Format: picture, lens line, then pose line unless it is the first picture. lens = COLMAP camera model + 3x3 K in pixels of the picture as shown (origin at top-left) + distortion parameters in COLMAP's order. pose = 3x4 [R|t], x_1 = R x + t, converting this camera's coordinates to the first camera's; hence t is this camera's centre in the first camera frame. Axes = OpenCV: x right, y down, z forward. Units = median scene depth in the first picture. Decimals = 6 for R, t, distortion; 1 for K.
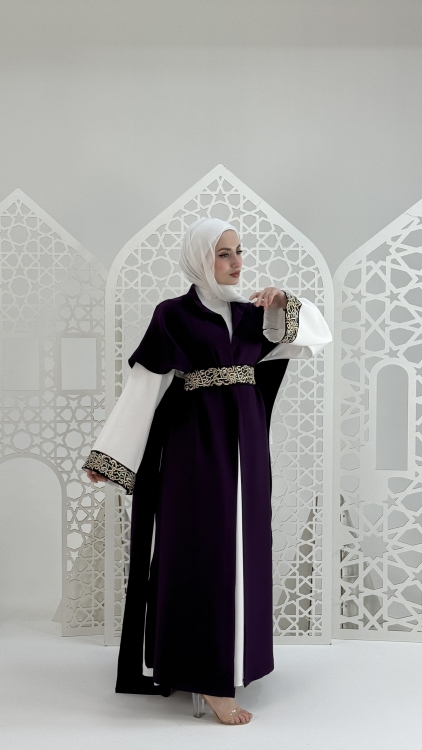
lens RADIAL K [[1076.1, 0, 210.7], [0, 1076.1, 373.0], [0, 0, 1]] dist [0.140008, 0.000000]
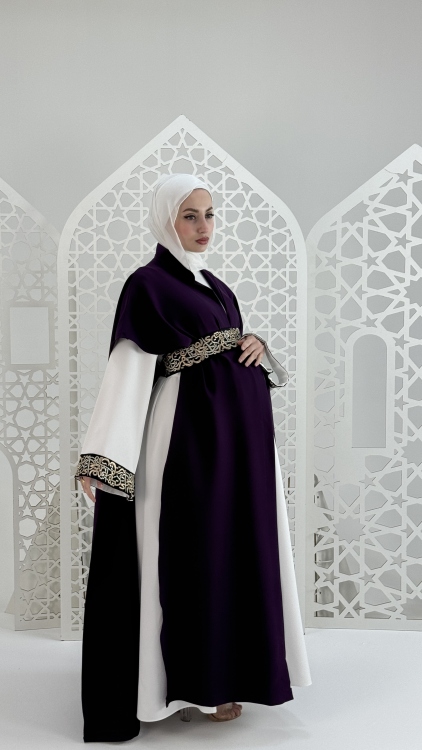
lens RADIAL K [[1076.1, 0, 212.6], [0, 1076.1, 377.7], [0, 0, 1]] dist [0.140008, 0.000000]
pose [[0.999459, -0.007627, 0.031983, 0.003466], [0.006464, 0.999319, 0.036324, -0.005288], [-0.032238, -0.036098, 0.998828, 0.078065]]
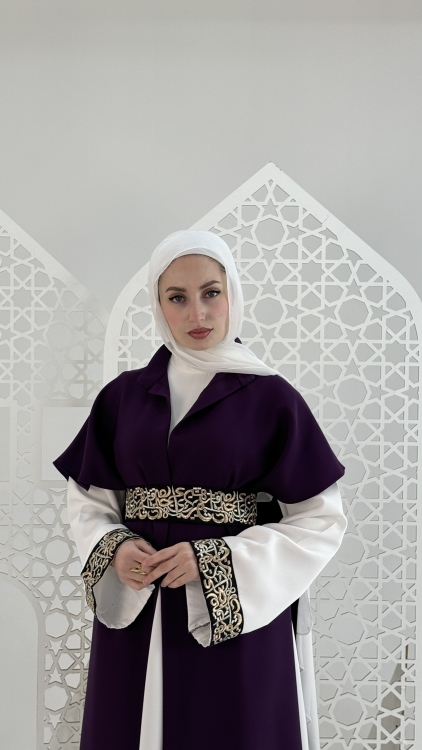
lens RADIAL K [[1076.1, 0, 196.3], [0, 1076.1, 380.5], [0, 0, 1]] dist [0.140008, 0.000000]
pose [[0.999159, 0.012432, -0.039082, -0.010084], [-0.013727, 0.999359, -0.033054, -0.027950], [0.038646, 0.033563, 0.998689, 0.297157]]
